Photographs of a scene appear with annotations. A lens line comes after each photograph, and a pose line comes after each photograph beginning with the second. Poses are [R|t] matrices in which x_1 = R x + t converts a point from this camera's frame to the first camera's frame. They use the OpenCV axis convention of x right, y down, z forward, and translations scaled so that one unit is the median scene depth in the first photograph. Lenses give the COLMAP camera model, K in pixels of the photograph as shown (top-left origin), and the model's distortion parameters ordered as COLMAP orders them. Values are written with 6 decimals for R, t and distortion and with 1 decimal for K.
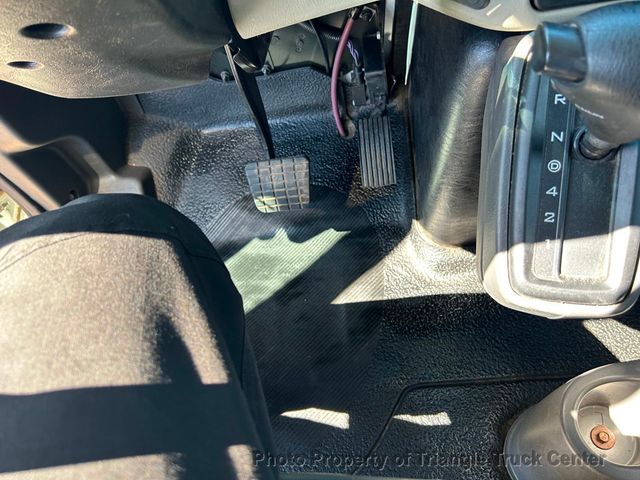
lens RADIAL K [[482.3, 0, 323.1], [0, 482.3, 242.7], [0, 0, 1]] dist [0.058548, -0.071007]
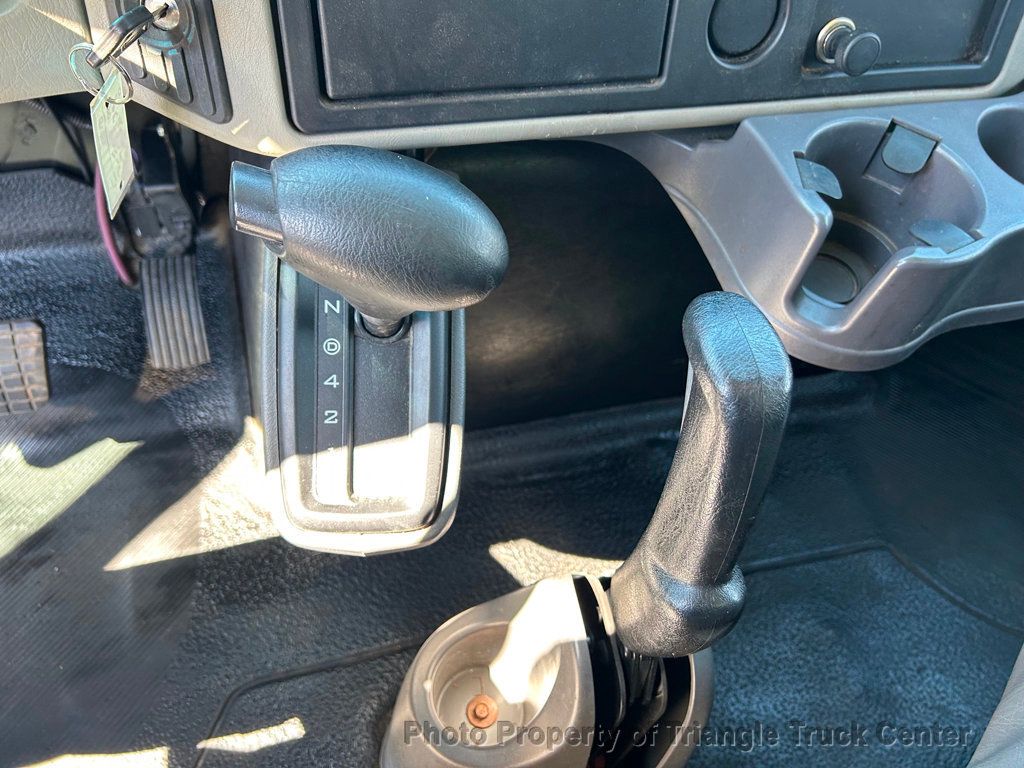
lens RADIAL K [[771.8, 0, 516.9], [0, 771.8, 388.4], [0, 0, 1]] dist [0.058548, -0.071007]
pose [[0.924117, -0.039156, 0.380099, 0.134352], [0.065624, 0.996219, -0.056923, -0.005187], [-0.376433, 0.077547, 0.923193, -0.078242]]
